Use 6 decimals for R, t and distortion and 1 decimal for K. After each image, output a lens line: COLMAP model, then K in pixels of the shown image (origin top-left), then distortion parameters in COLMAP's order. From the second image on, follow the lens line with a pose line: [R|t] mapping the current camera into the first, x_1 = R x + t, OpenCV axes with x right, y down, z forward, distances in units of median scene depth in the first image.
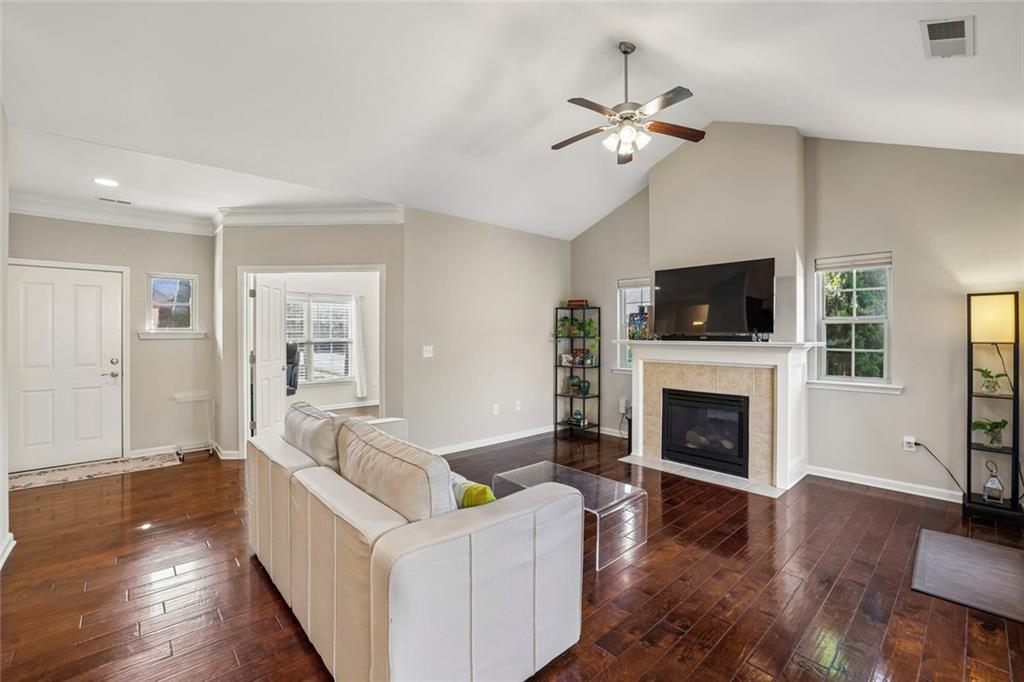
lens RADIAL K [[443.1, 0, 510.8], [0, 443.1, 337.9], [0, 0, 1]] dist [-0.031168, 0.004634]
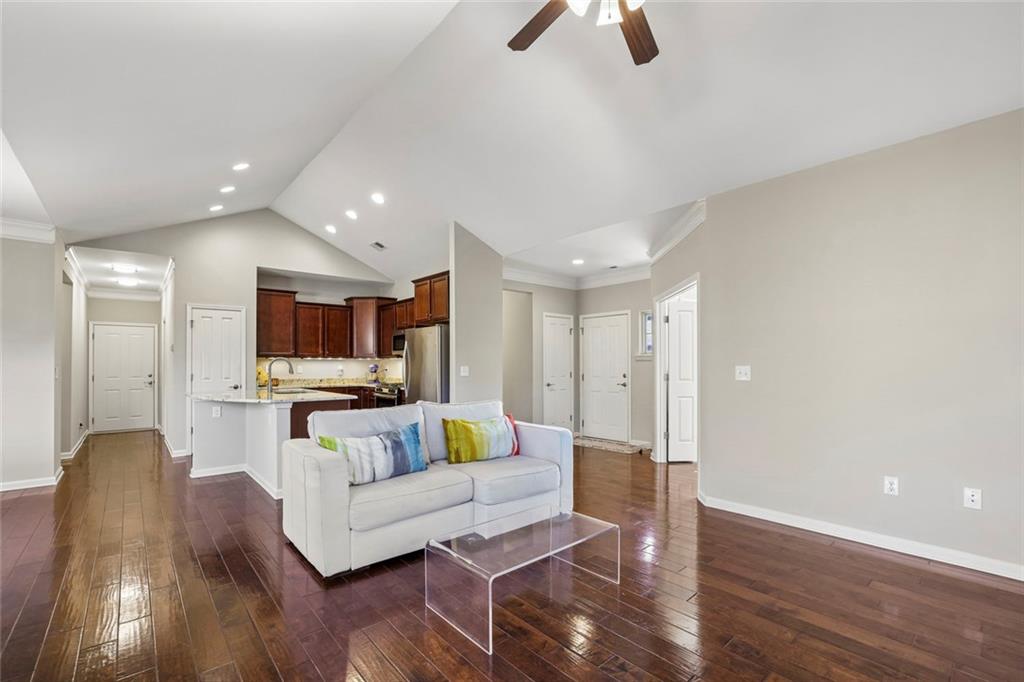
lens RADIAL K [[443.1, 0, 506.5], [0, 443.1, 361.7], [0, 0, 1]] dist [-0.031168, 0.004634]
pose [[-0.044309, -0.007869, -0.998987, 0.651190], [-0.005702, 0.999955, -0.007623, 0.022266], [0.999002, 0.005358, -0.044352, 0.733960]]
